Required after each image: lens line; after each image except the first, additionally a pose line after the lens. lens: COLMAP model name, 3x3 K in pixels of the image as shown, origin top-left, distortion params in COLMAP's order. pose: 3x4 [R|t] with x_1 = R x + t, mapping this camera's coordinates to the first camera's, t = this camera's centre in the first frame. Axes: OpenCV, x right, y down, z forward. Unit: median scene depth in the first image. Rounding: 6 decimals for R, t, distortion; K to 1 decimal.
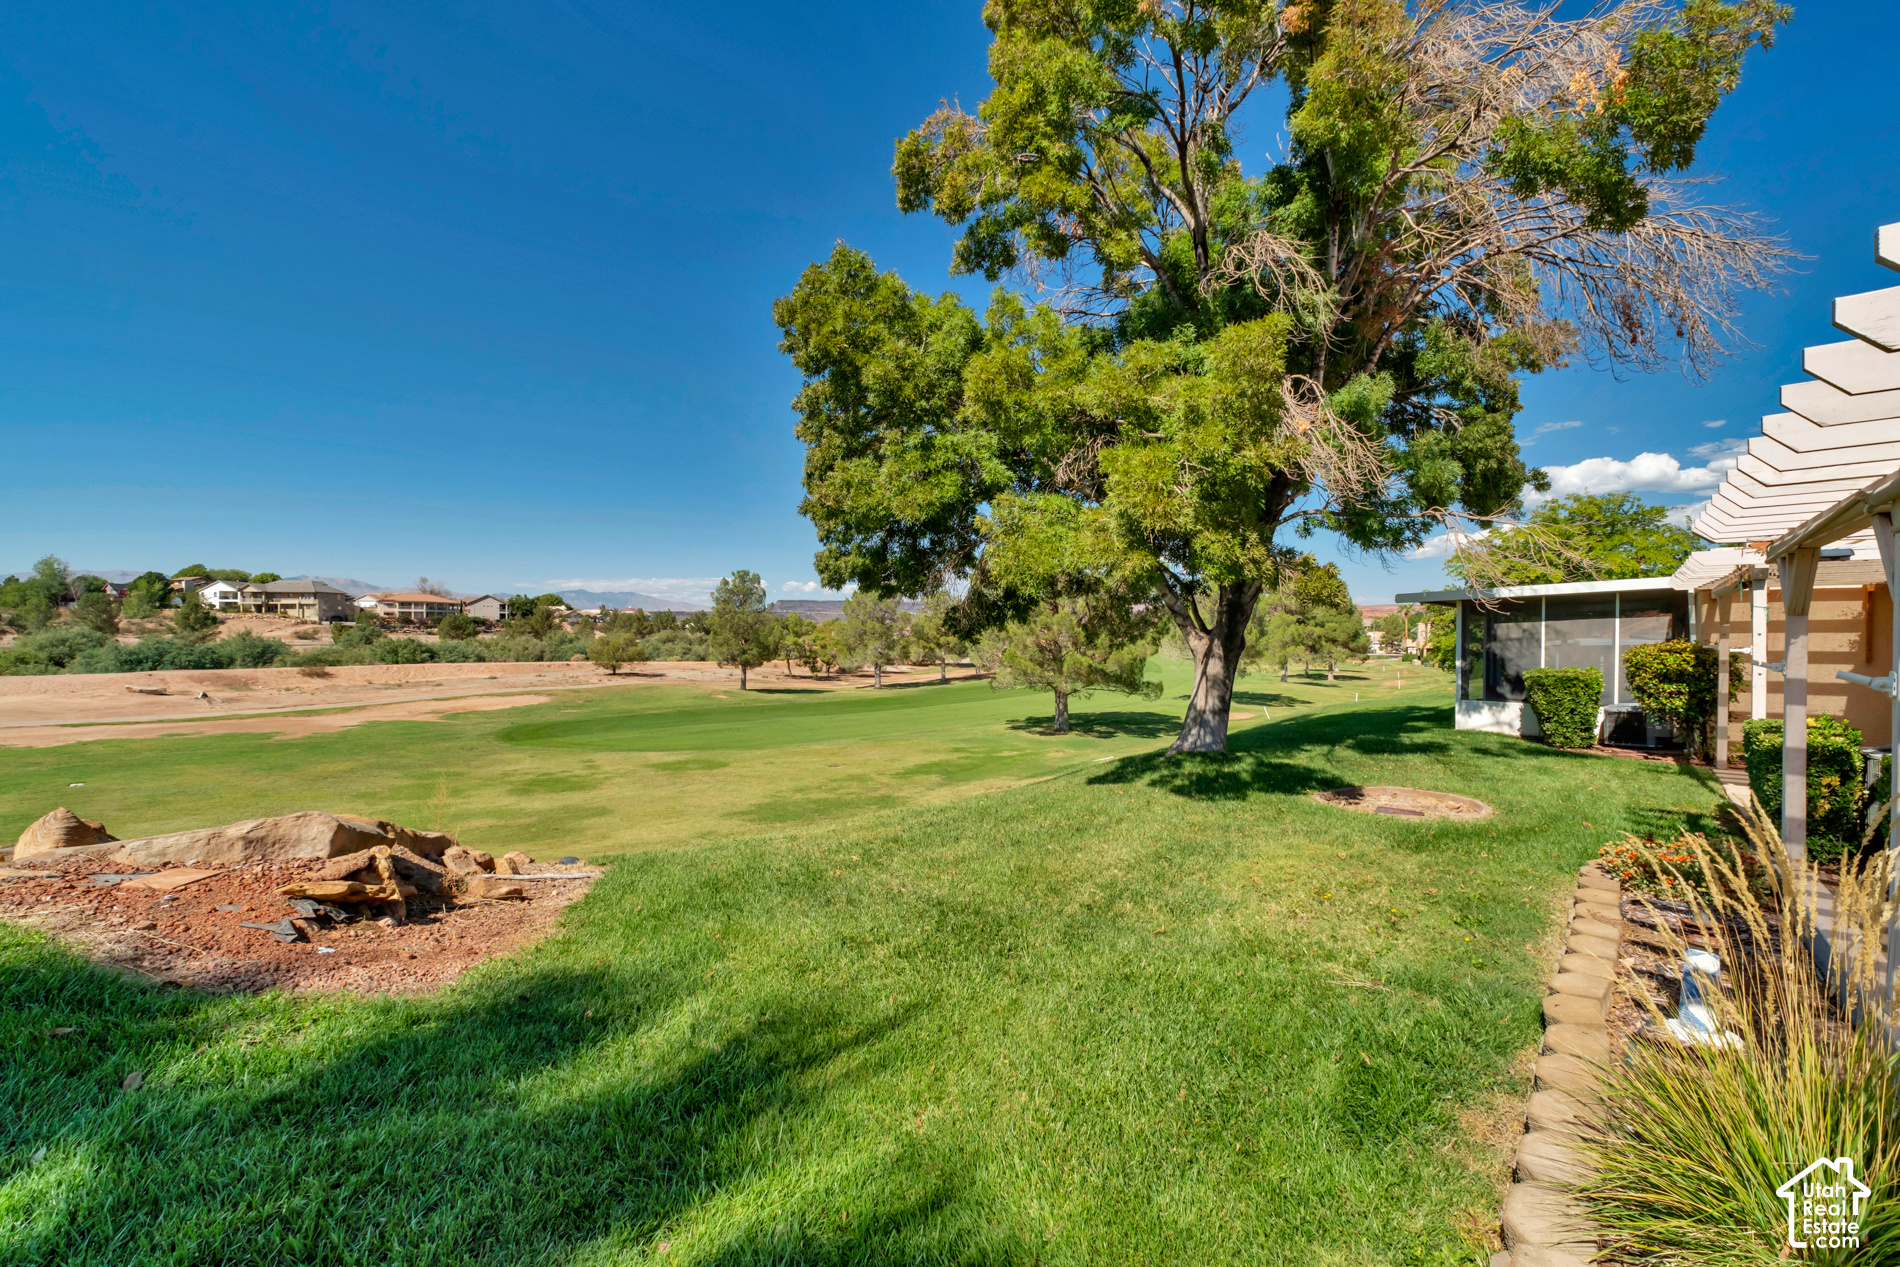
lens RADIAL K [[811.0, 0, 966.0], [0, 811.0, 634.9], [0, 0, 1]] dist [-0.006602, 0.002620]
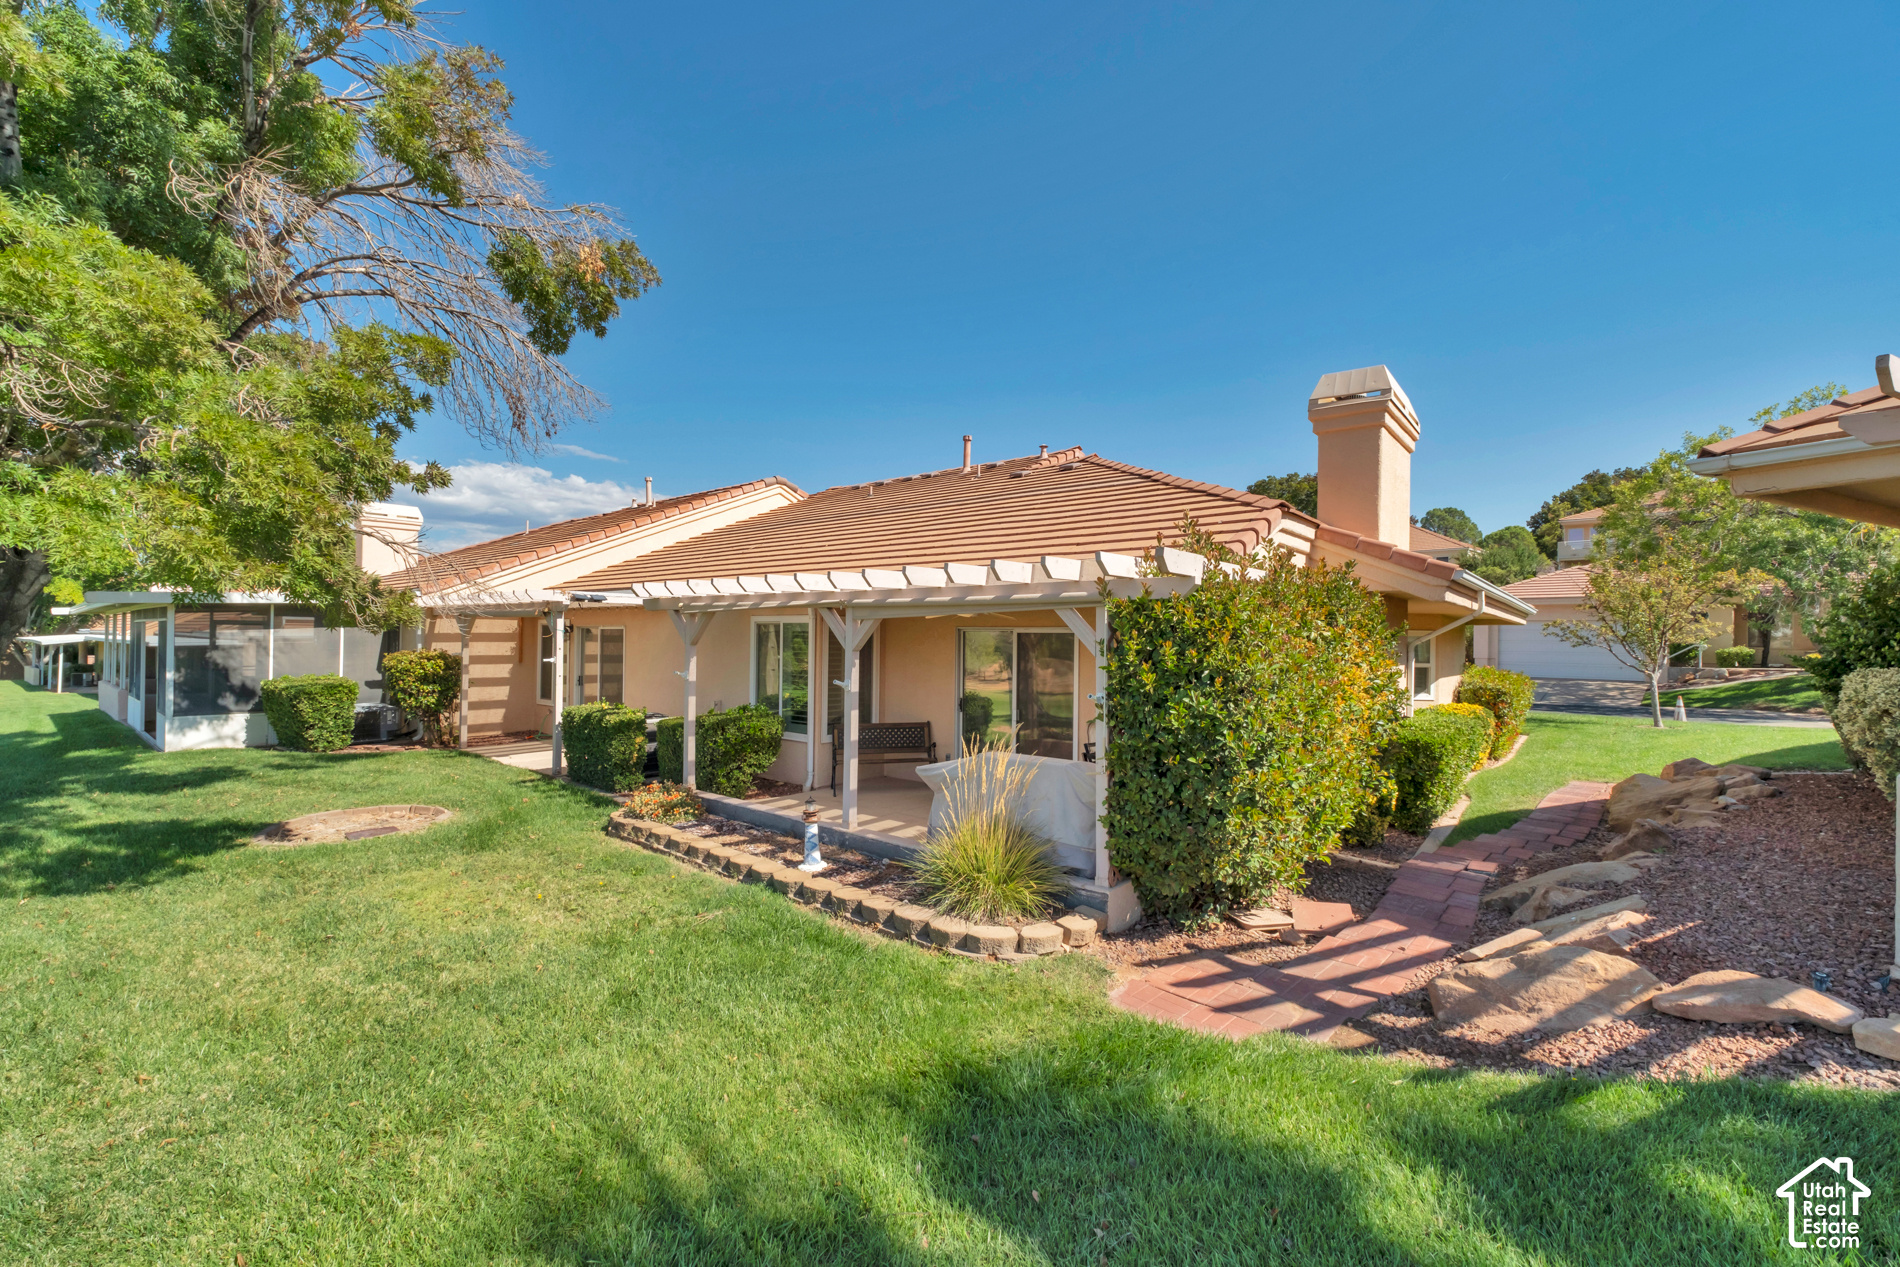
lens RADIAL K [[811.0, 0, 944.1], [0, 811.0, 634.1], [0, 0, 1]] dist [-0.006602, 0.002620]
pose [[-0.021919, -0.000433, 0.999760, -0.292728], [-0.012901, 0.999917, 0.000150, -0.021236], [-0.999677, -0.012895, -0.021923, 0.192738]]
